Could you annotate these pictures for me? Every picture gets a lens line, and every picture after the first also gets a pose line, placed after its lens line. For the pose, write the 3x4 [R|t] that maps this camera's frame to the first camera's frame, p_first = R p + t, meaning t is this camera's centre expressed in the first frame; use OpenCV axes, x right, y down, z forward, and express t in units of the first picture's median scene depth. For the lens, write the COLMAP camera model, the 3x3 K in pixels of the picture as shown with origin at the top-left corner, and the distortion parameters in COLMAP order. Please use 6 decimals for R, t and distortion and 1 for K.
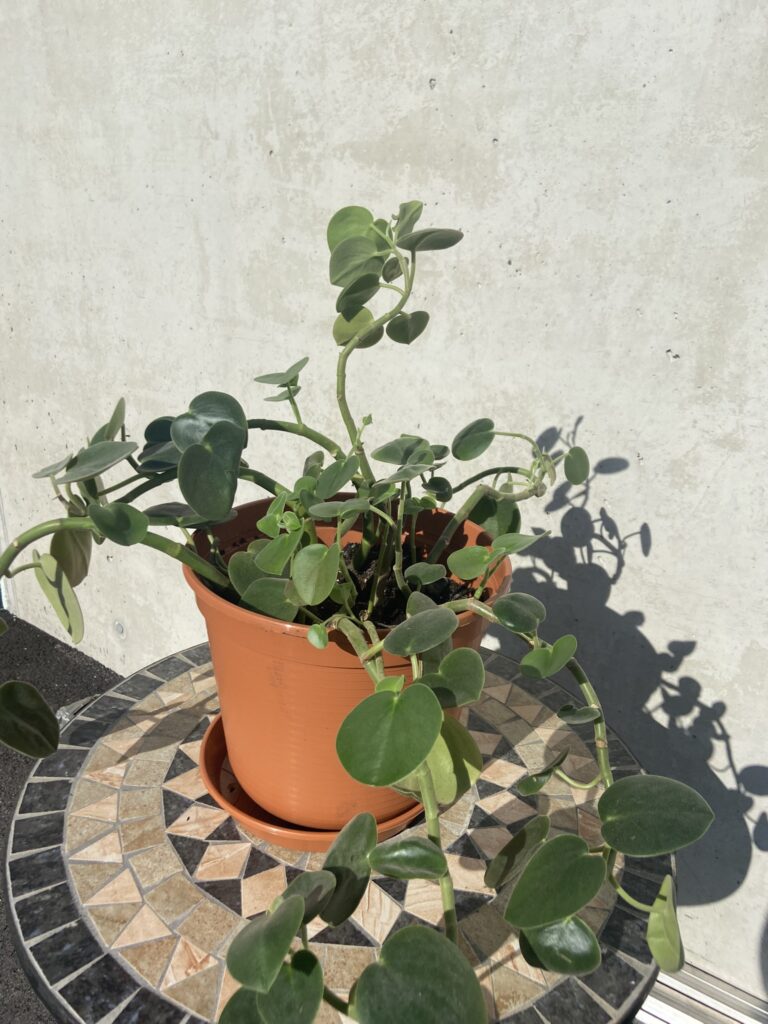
lens RADIAL K [[776.1, 0, 387.1], [0, 776.1, 510.8], [0, 0, 1]] dist [0.136687, -0.177499]
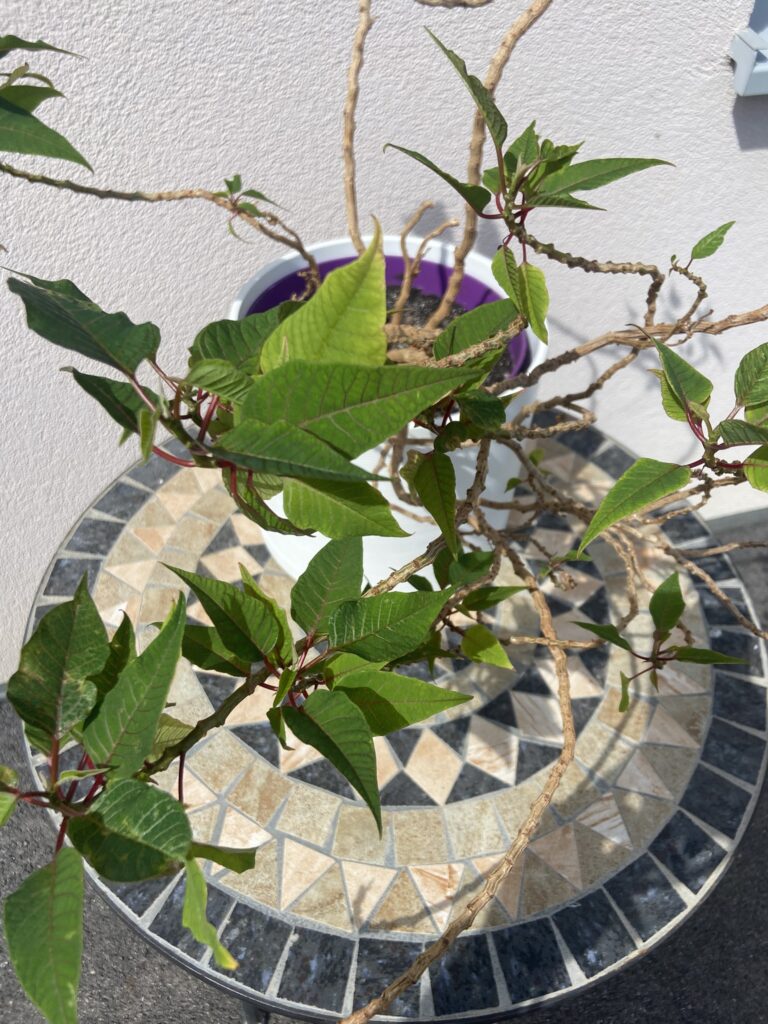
lens RADIAL K [[776.1, 0, 387.1], [0, 776.1, 510.8], [0, 0, 1]] dist [0.136687, -0.177499]
pose [[0.822891, -0.452039, 0.344254, -0.322514], [0.231653, 0.820134, 0.523180, -0.203527], [-0.518832, -0.350772, 0.779597, 0.375005]]
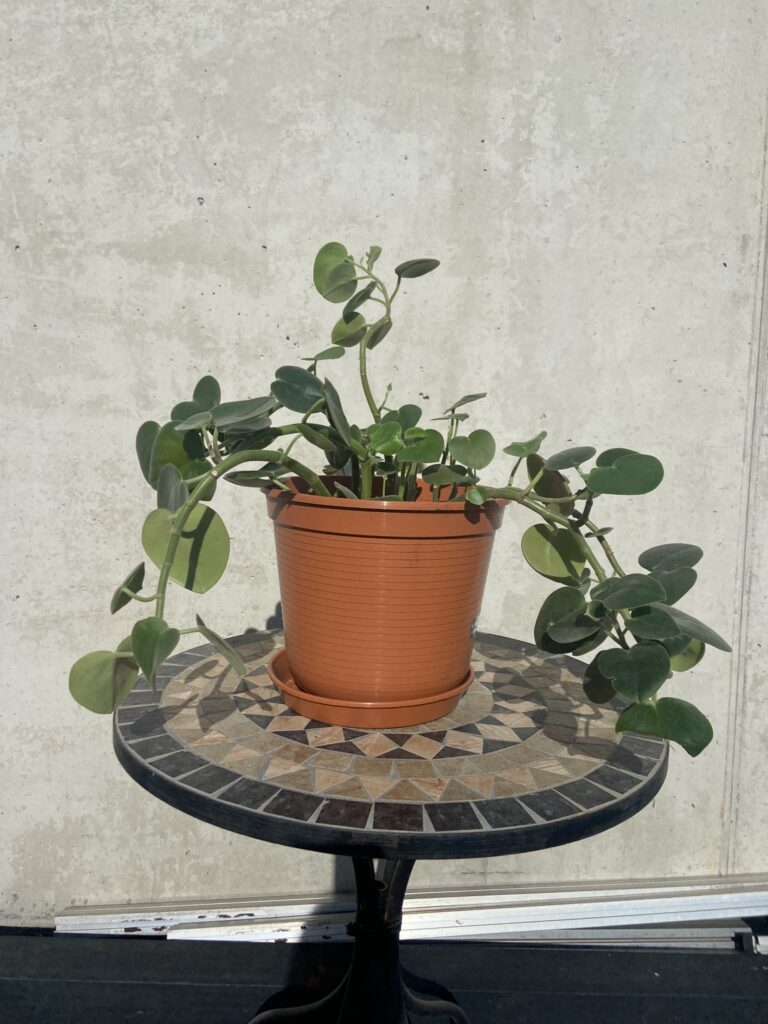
lens RADIAL K [[778.5, 0, 389.1], [0, 778.5, 503.7], [0, 0, 1]] dist [0.136115, -0.181880]
pose [[0.790766, -0.100982, 0.603732, -0.765934], [0.233836, 0.961330, -0.145483, 0.244398], [-0.565694, 0.256218, 0.783800, -0.013030]]
